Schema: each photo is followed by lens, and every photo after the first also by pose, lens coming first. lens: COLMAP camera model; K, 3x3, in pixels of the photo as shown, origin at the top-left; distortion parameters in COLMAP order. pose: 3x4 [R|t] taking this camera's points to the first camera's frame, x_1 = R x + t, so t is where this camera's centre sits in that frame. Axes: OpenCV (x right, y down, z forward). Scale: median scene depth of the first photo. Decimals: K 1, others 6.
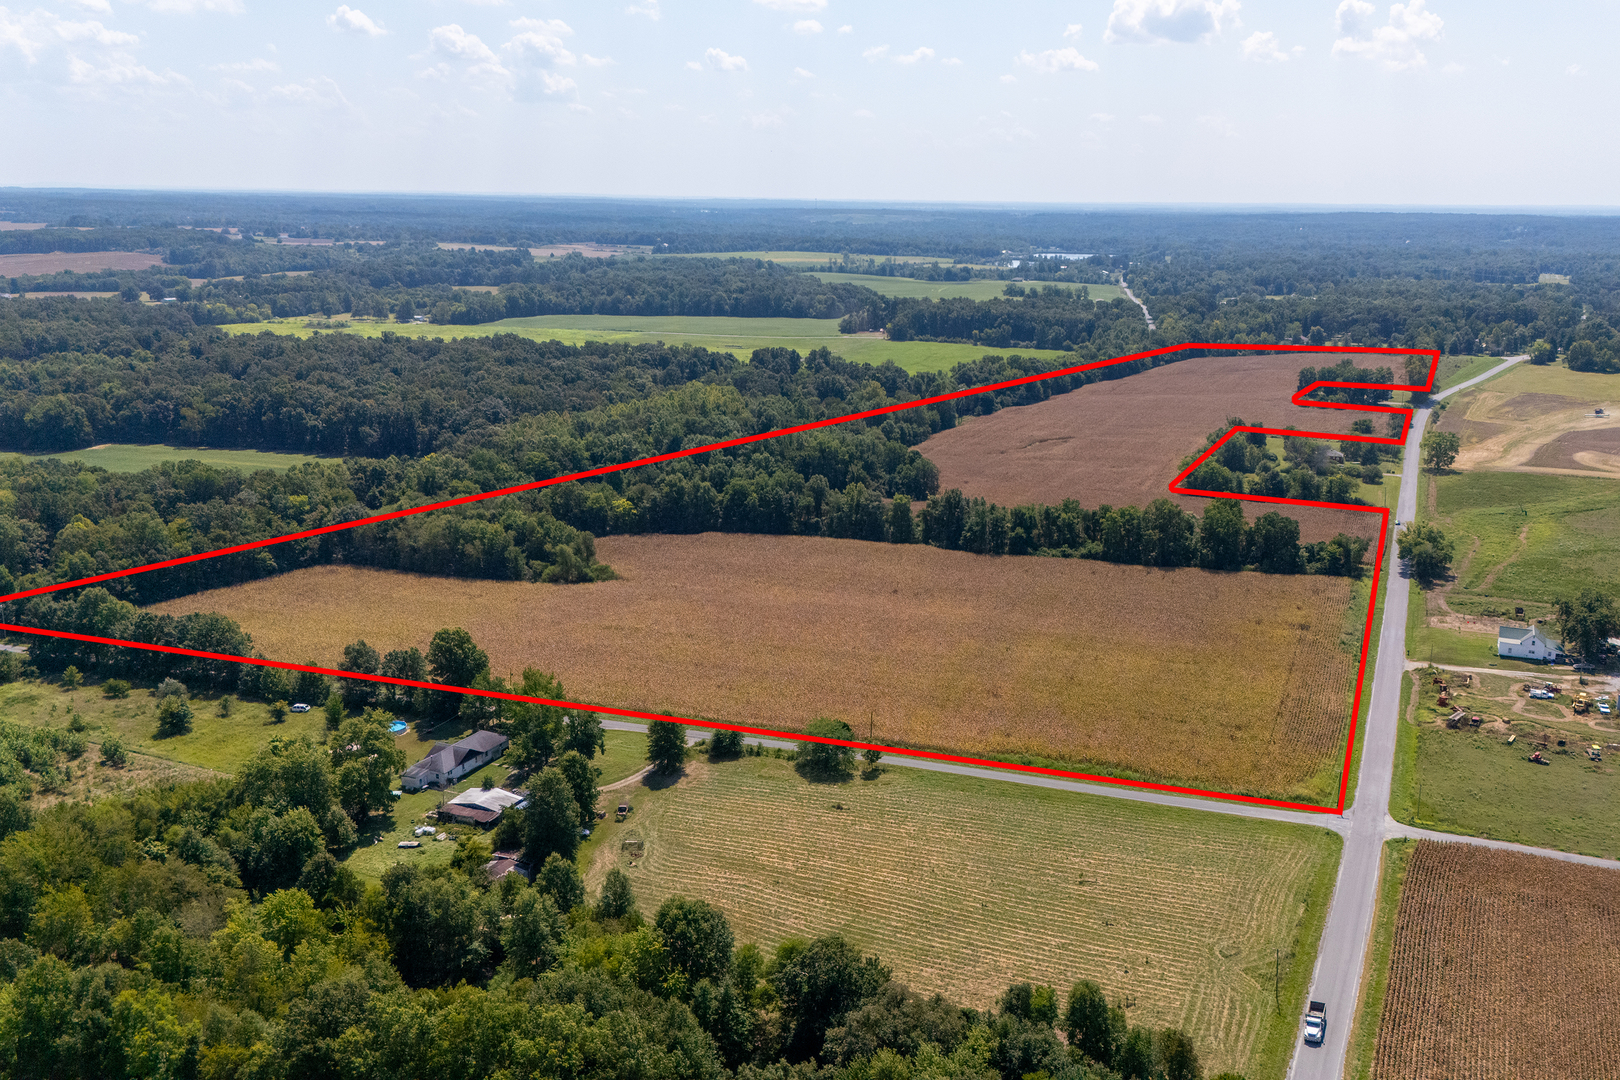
lens RADIAL K [[1498.0, 0, 921.2], [0, 1498.0, 543.6], [0, 0, 1]] dist [0.096285, -0.136133]
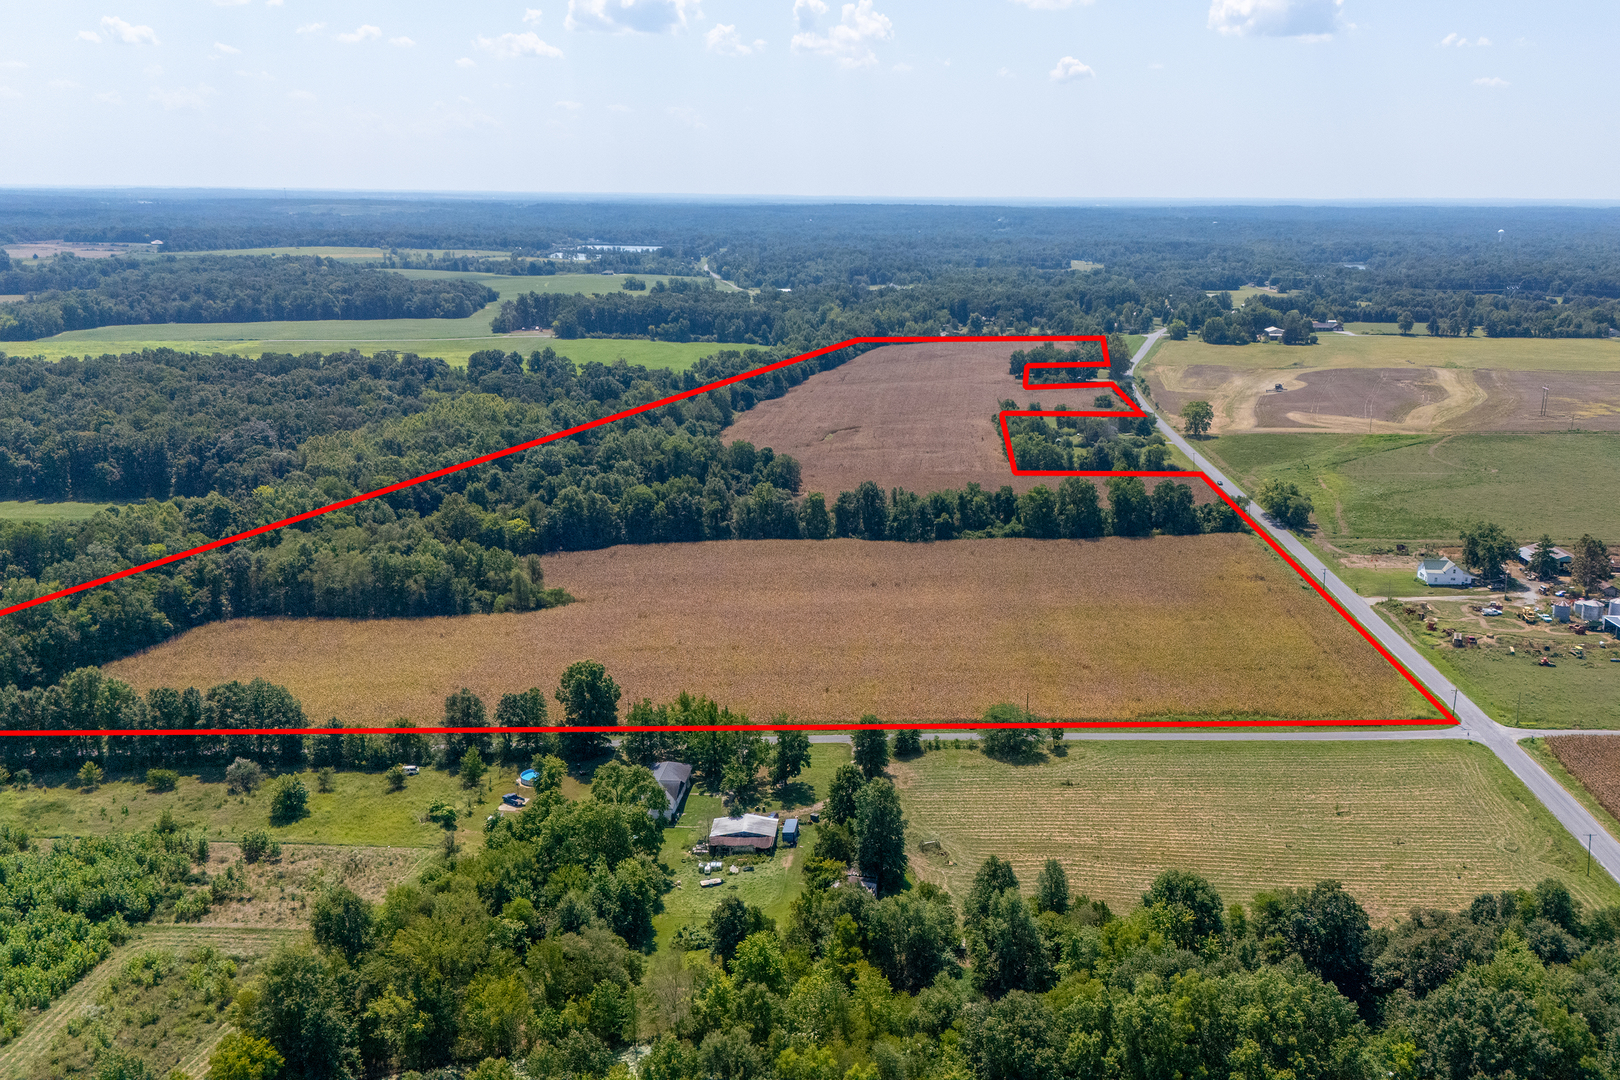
lens RADIAL K [[1498.0, 0, 921.2], [0, 1498.0, 543.6], [0, 0, 1]] dist [0.096285, -0.136133]
pose [[0.929498, -0.088410, 0.358075, -0.318261], [0.085910, 0.996039, 0.022918, -0.014825], [-0.358683, 0.009460, 0.933411, 0.036987]]
